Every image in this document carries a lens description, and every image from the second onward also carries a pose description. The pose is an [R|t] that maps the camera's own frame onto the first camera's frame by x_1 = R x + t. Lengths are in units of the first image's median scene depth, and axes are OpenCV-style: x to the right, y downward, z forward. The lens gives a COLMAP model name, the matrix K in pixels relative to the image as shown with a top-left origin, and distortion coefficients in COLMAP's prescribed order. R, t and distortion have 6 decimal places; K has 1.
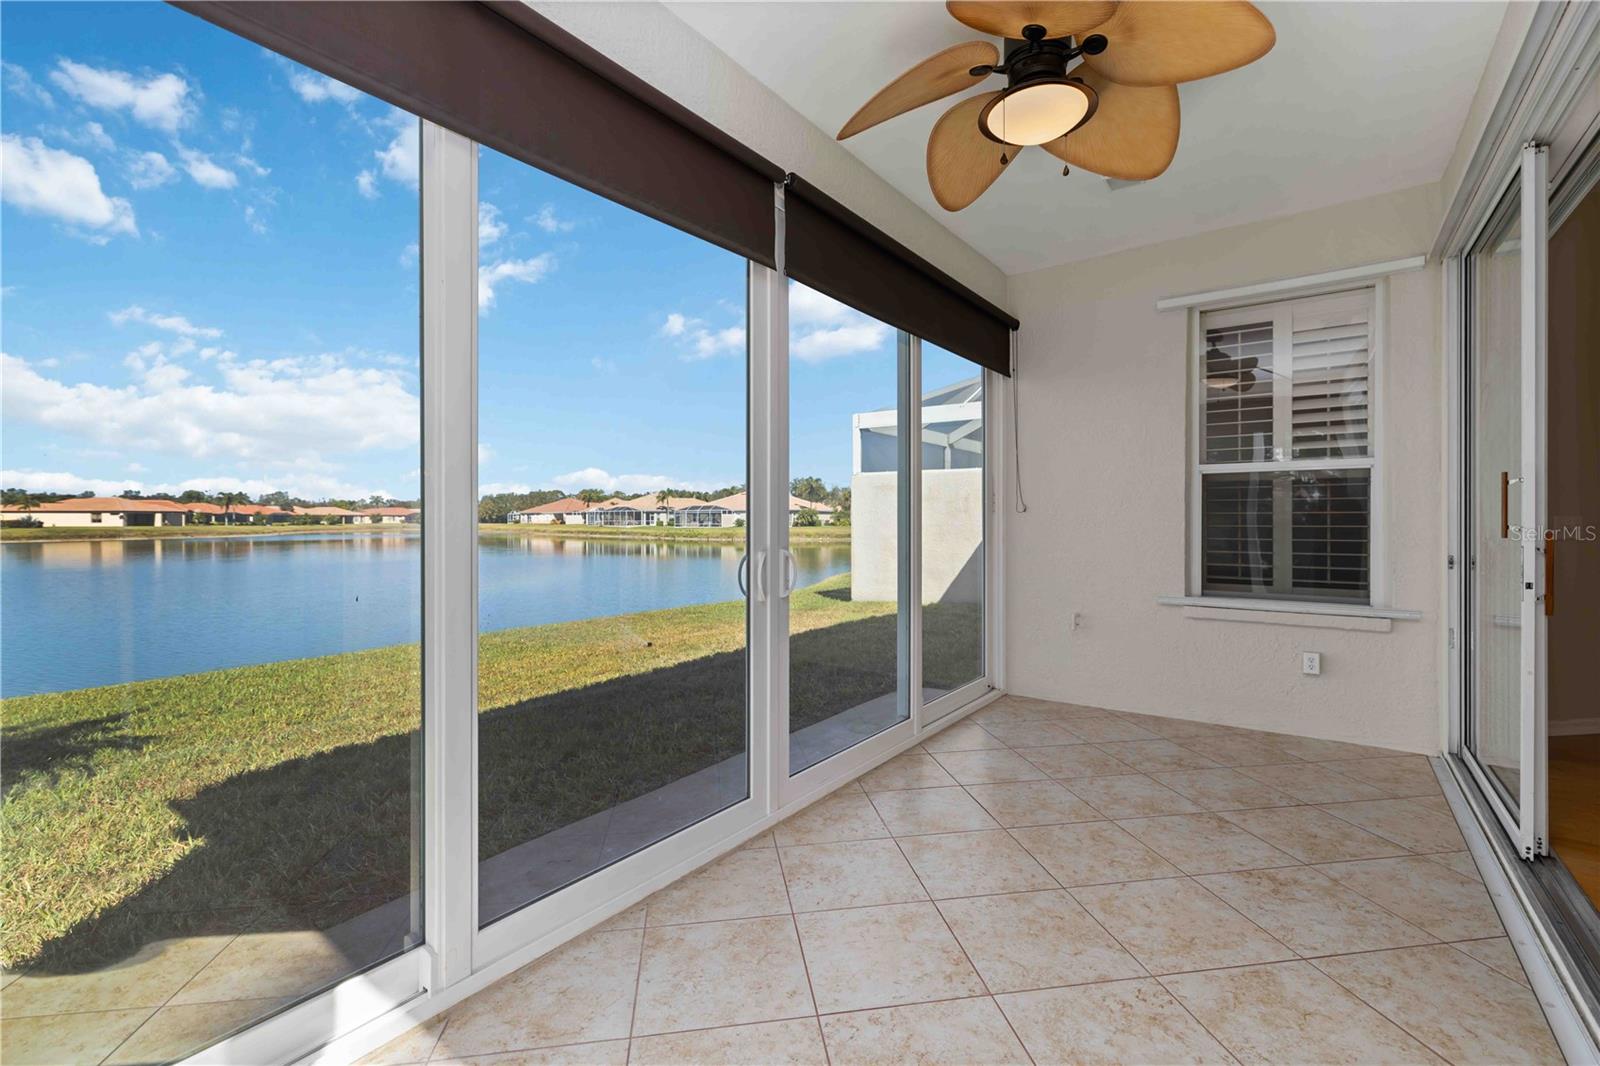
lens RADIAL K [[692.9, 0, 796.2], [0, 692.9, 520.1], [0, 0, 1]] dist [0.000197, 0.000548]
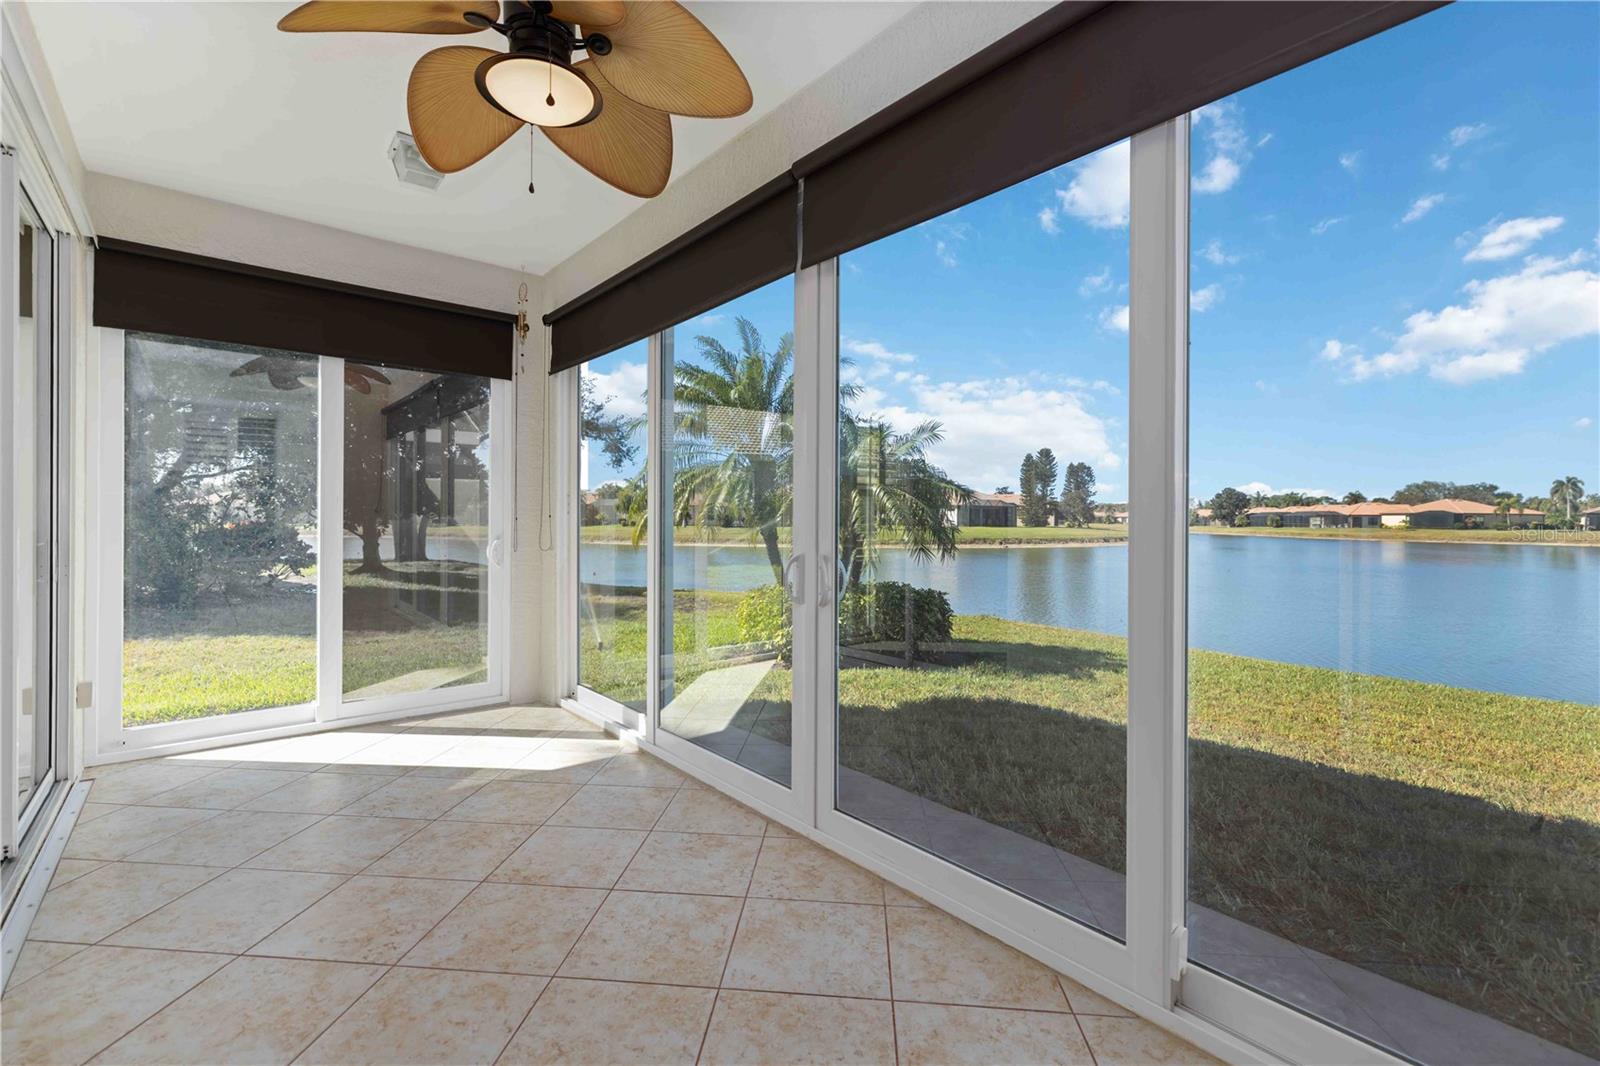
lens RADIAL K [[697.3, 0, 788.6], [0, 697.3, 518.3], [0, 0, 1]] dist [0.002150, 0.000506]
pose [[-0.231469, -0.000543, -0.972842, 1.001914], [-0.003924, 0.999992, 0.000376, -0.005371], [0.972834, 0.003905, -0.231469, 1.304712]]
